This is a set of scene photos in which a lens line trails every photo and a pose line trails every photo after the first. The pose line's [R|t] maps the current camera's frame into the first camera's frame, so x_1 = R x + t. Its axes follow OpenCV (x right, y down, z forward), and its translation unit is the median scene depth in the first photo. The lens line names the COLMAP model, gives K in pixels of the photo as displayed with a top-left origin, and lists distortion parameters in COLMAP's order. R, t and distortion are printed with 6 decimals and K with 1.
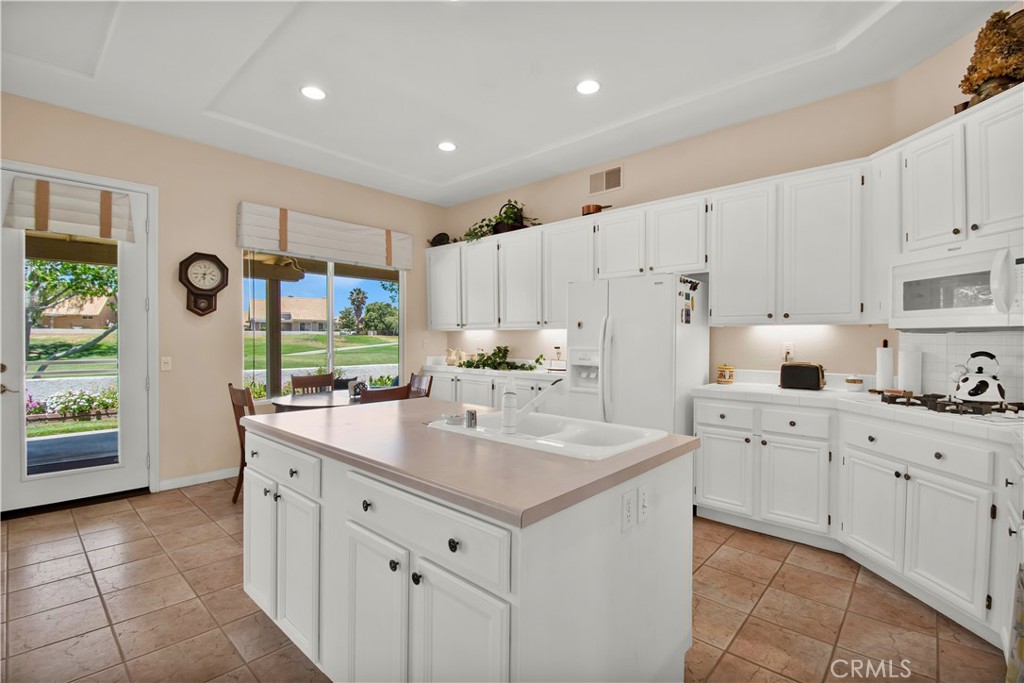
lens RADIAL K [[463.3, 0, 513.8], [0, 463.3, 343.6], [0, 0, 1]] dist [-0.002600, -0.000447]
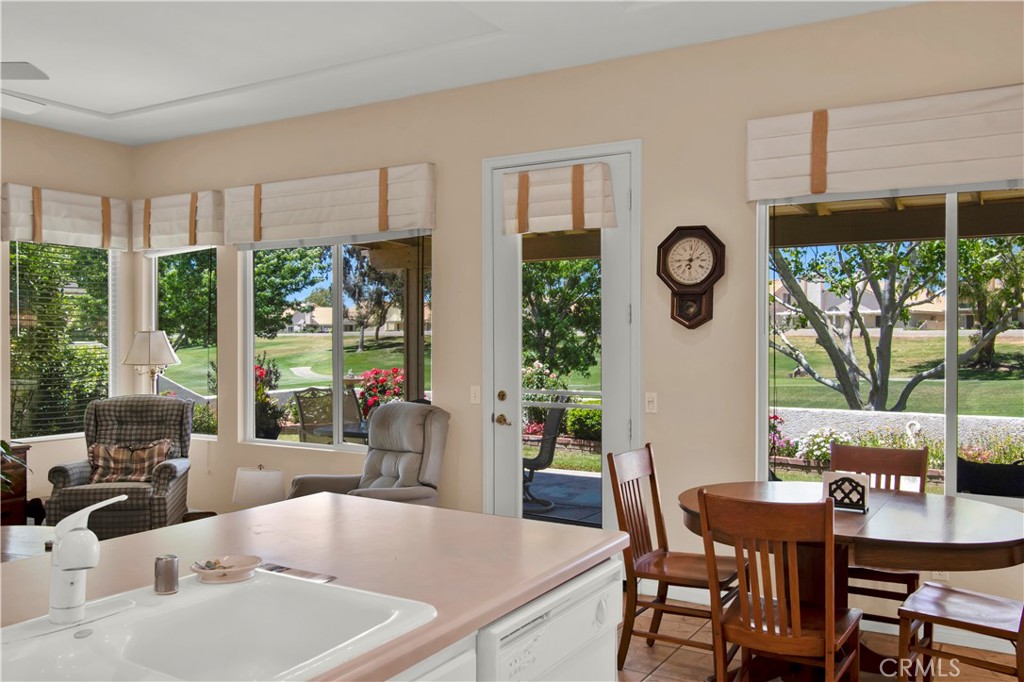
lens RADIAL K [[856.0, 0, 513.2], [0, 856.0, 337.8], [0, 0, 1]] dist [-0.009298, -0.002587]
pose [[0.216385, -0.005997, -0.976290, 0.373000], [-0.012026, 0.999889, -0.008808, -0.034587], [0.976234, 0.013647, 0.216289, 0.524992]]
